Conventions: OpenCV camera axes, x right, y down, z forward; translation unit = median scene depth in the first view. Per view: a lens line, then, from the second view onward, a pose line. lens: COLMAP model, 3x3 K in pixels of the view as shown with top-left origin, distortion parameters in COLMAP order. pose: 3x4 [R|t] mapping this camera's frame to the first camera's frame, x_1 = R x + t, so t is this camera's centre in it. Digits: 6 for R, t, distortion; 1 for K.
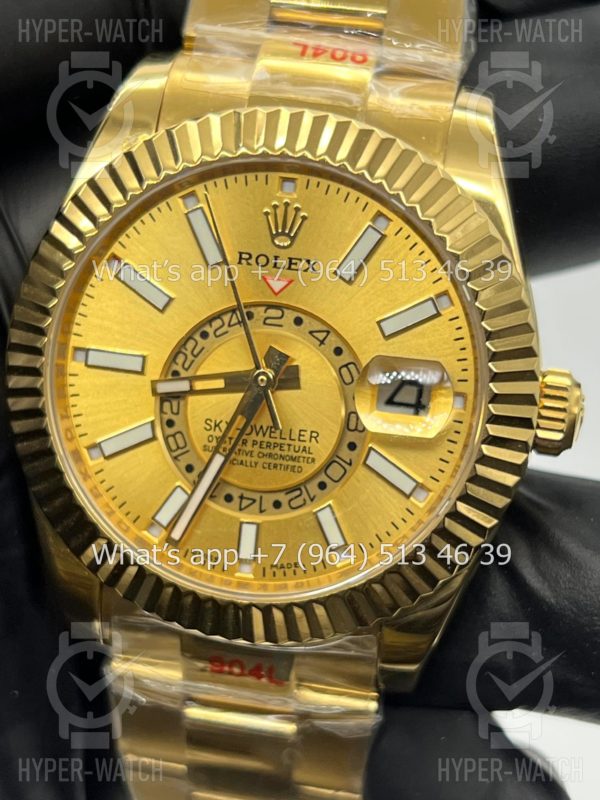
lens RADIAL K [[1803.3, 0, 293.3], [0, 1803.3, 395.9], [0, 0, 1]] dist [0.282969, 0.000000]
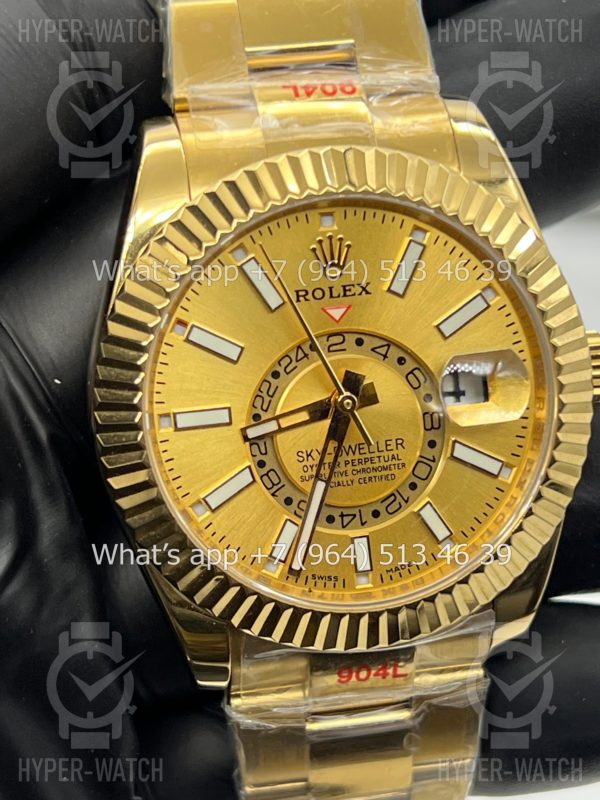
lens RADIAL K [[1803.3, 0, 278.4], [0, 1803.3, 401.9], [0, 0, 1]] dist [0.282969, 0.000000]
pose [[0.940072, -0.232285, 0.249615, -0.316227], [0.227348, 0.972588, 0.048850, -0.069824], [-0.254120, 0.010827, 0.967112, -0.017641]]
